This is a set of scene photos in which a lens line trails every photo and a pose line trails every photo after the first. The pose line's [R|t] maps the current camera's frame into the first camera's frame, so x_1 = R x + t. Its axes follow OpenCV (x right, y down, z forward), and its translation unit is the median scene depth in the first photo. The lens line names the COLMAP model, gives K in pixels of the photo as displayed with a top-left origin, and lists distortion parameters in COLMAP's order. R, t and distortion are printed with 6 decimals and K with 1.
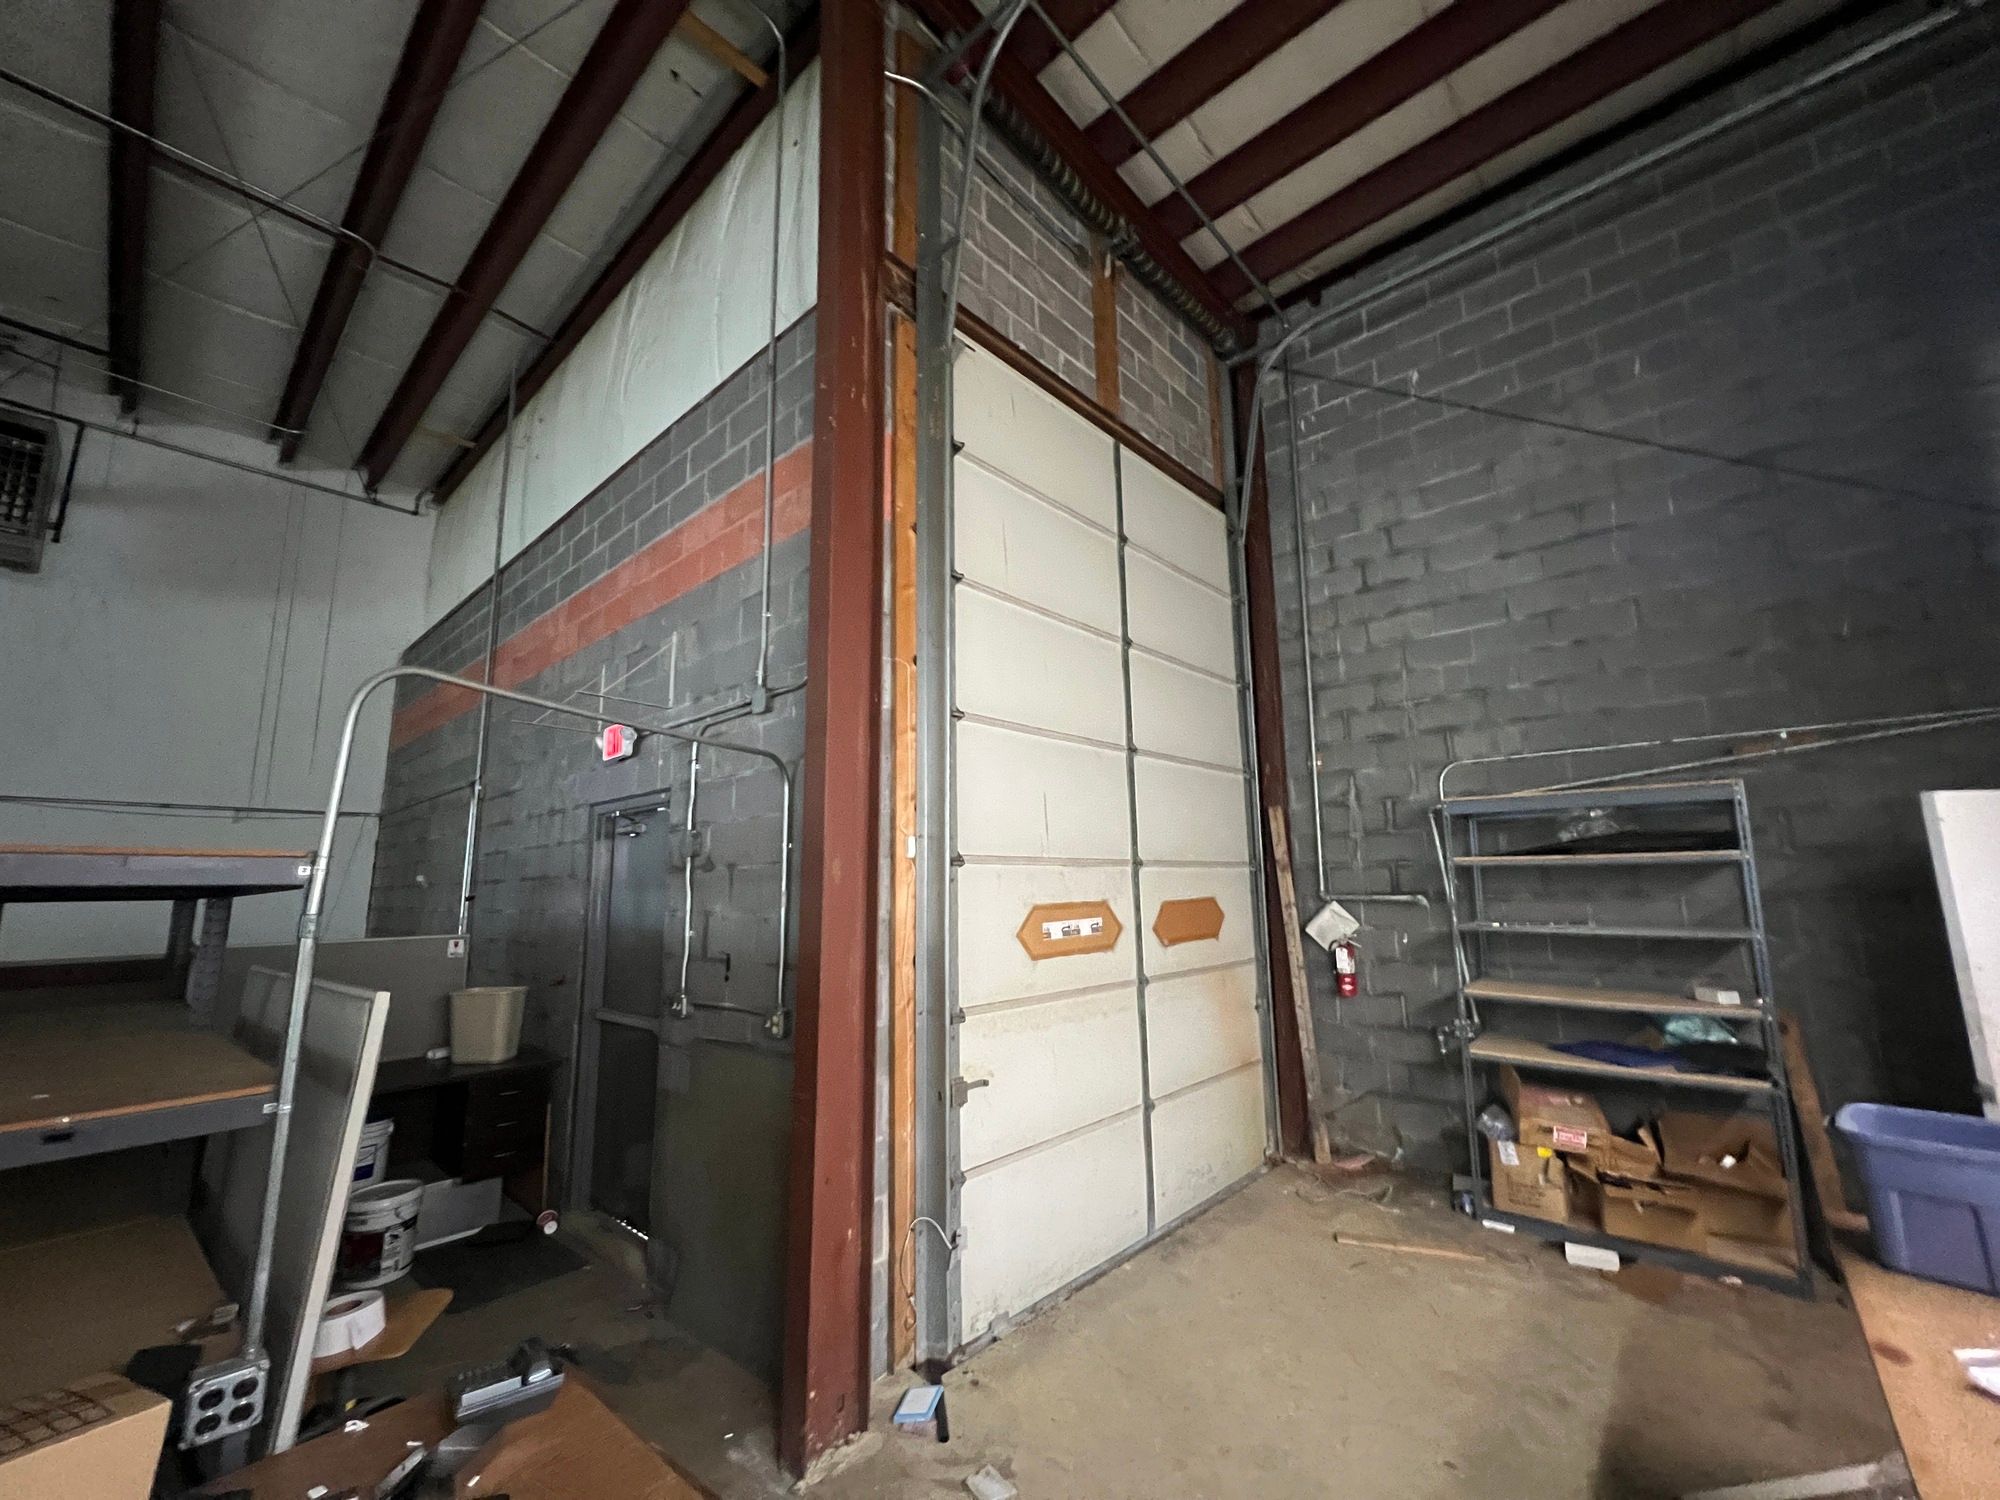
lens RADIAL K [[802.7, 0, 1002.6], [0, 802.7, 753.9], [0, 0, 1]] dist [-0.002569, 0.000189]
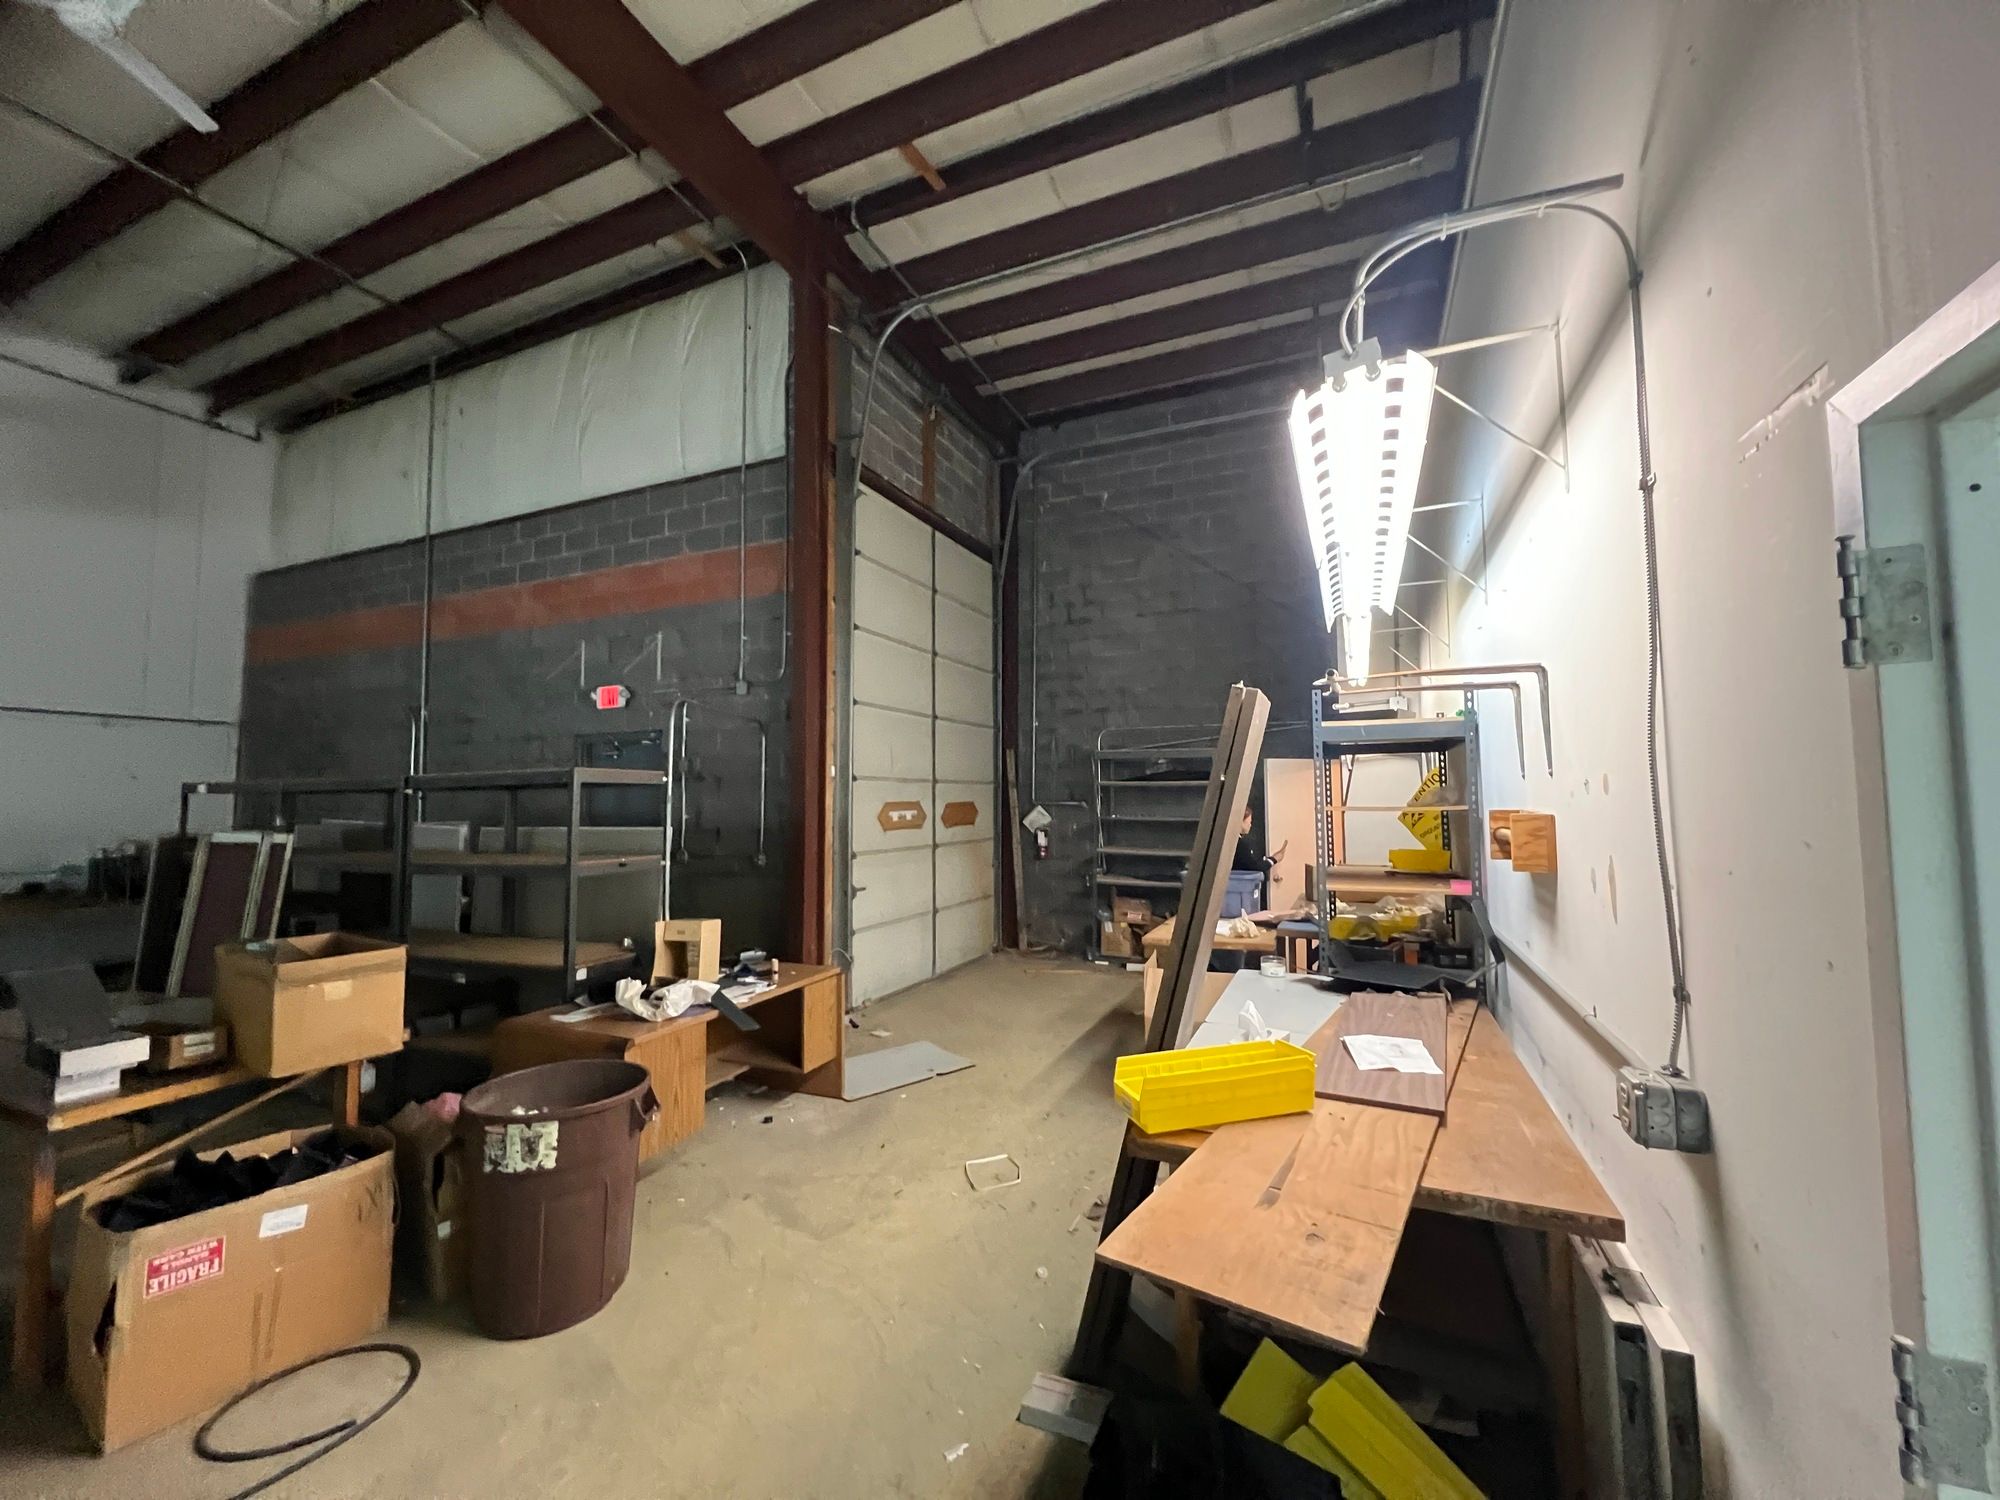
lens RADIAL K [[802.7, 0, 1008.0], [0, 802.7, 753.0], [0, 0, 1]] dist [-0.002569, 0.000189]
pose [[0.947087, 0.030214, 0.319552, -0.222271], [-0.062462, 0.993876, 0.091151, -0.088065], [-0.314841, -0.106287, 0.943174, -0.646233]]
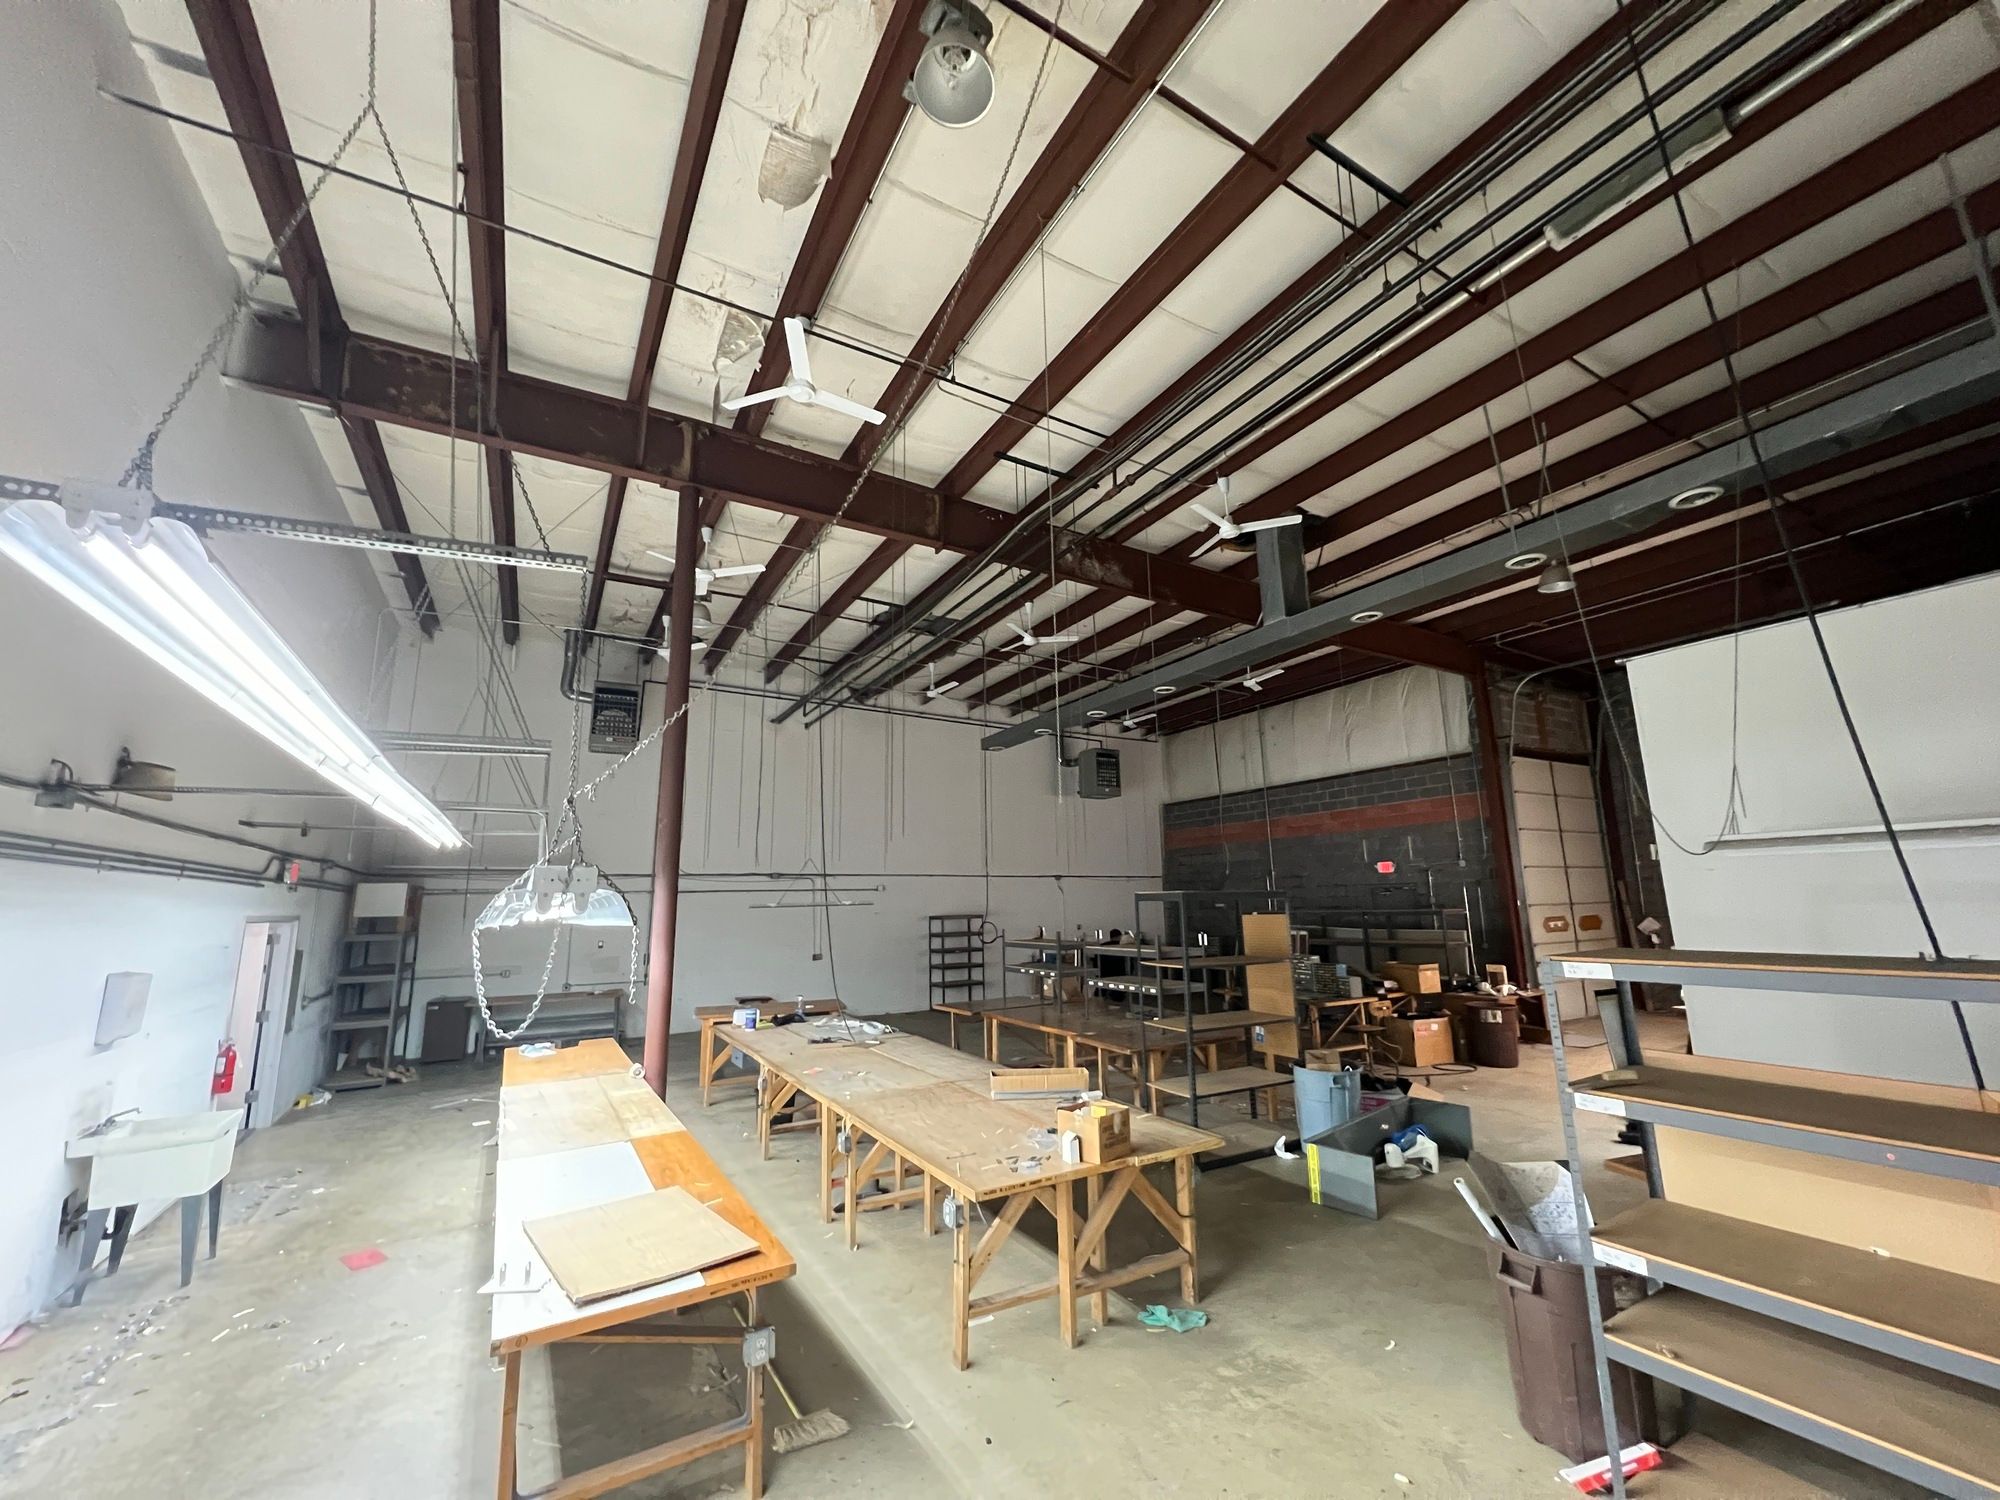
lens RADIAL K [[802.7, 0, 999.6], [0, 802.7, 753.8], [0, 0, 1]] dist [-0.002569, 0.000189]
pose [[0.953013, -0.055264, -0.297845, -0.890270], [0.050809, 0.998451, -0.022686, -0.439546], [0.298637, 0.006487, 0.954345, -2.375229]]
